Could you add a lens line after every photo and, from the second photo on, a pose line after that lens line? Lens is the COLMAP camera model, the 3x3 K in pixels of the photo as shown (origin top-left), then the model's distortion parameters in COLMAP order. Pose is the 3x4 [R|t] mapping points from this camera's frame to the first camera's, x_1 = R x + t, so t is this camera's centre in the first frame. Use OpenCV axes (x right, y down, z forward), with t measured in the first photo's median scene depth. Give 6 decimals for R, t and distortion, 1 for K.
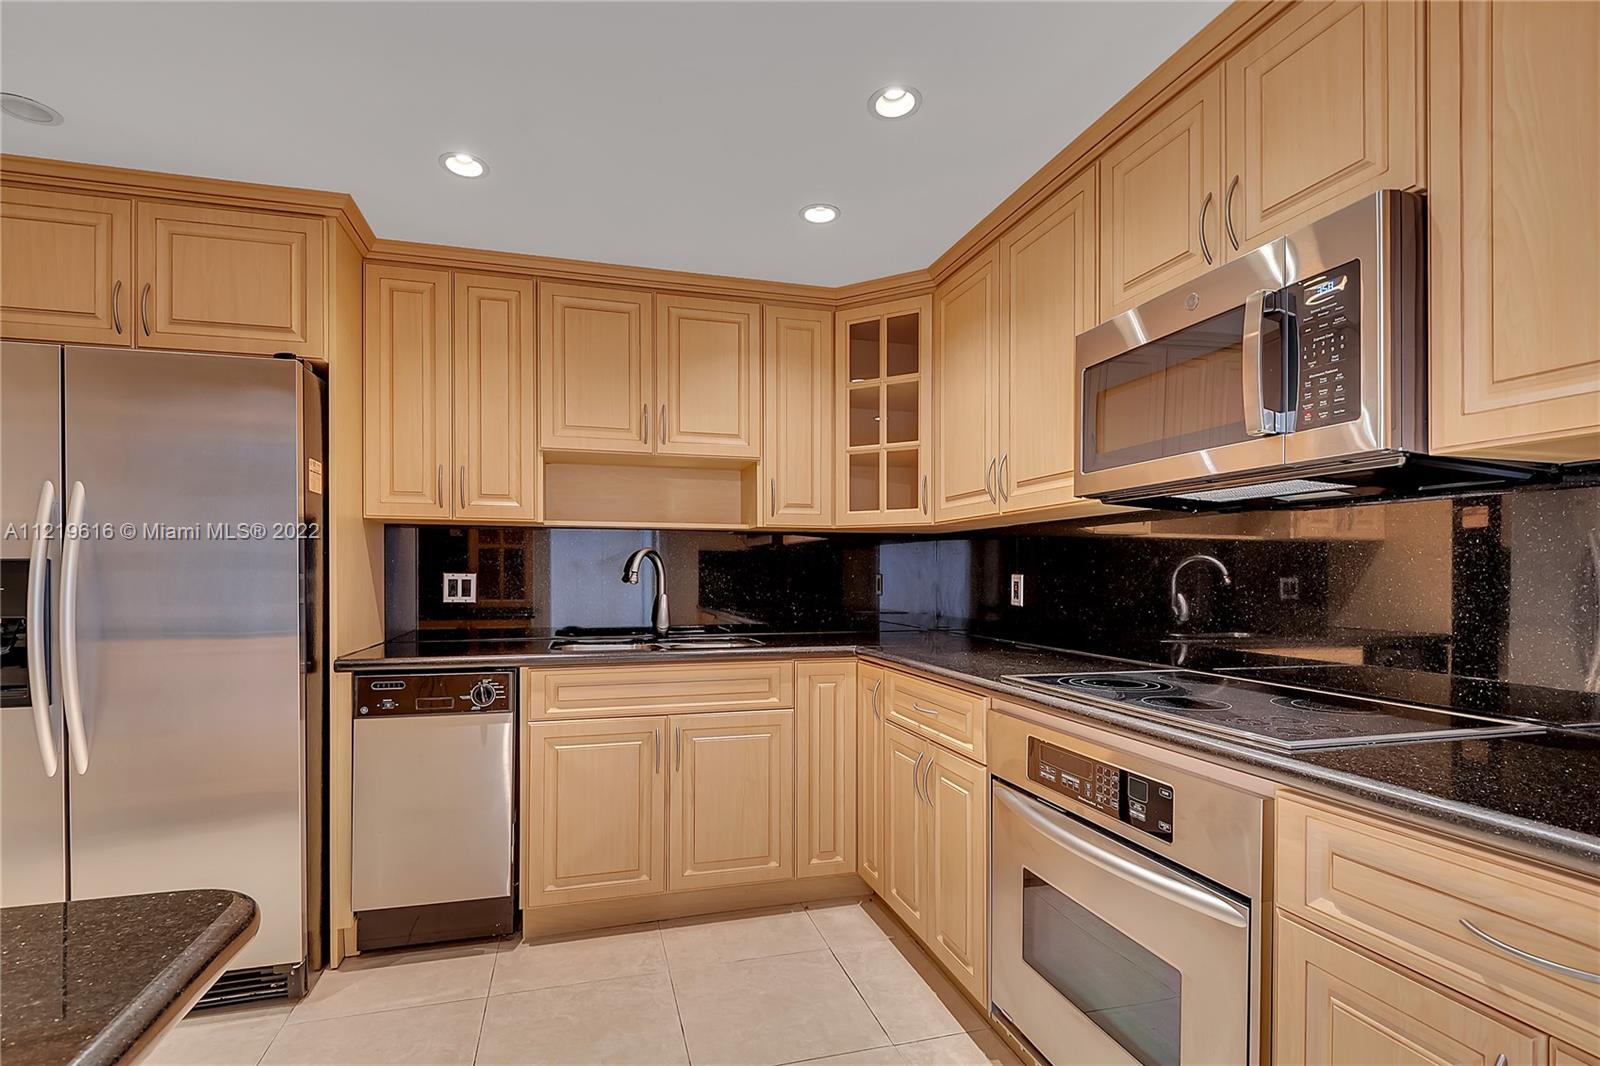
lens RADIAL K [[762.5, 0, 799.9], [0, 762.5, 575.9], [0, 0, 1]] dist [-0.000950, -0.000295]
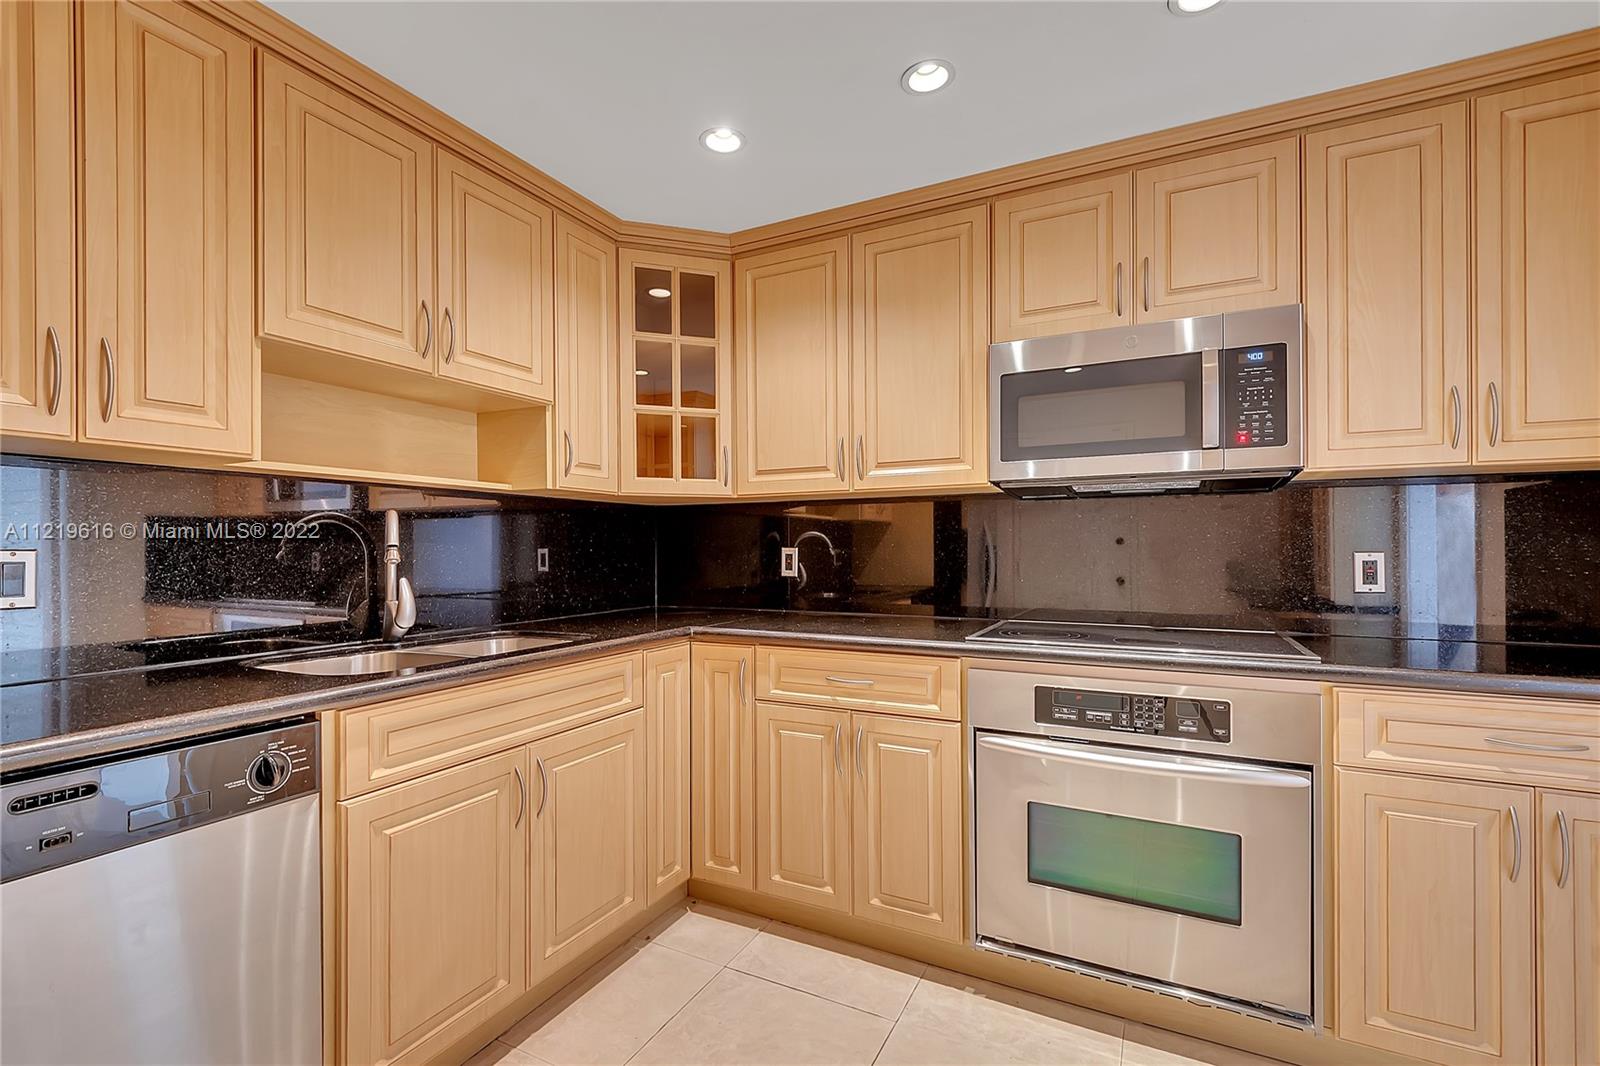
lens RADIAL K [[711.9, 0, 782.5], [0, 711.9, 548.3], [0, 0, 1]] dist [0.004607, -0.000229]
pose [[0.682343, -0.004194, 0.731021, -0.479224], [0.006636, 0.999978, -0.000457, -0.000321], [-0.731002, 0.005162, 0.682355, 0.348004]]
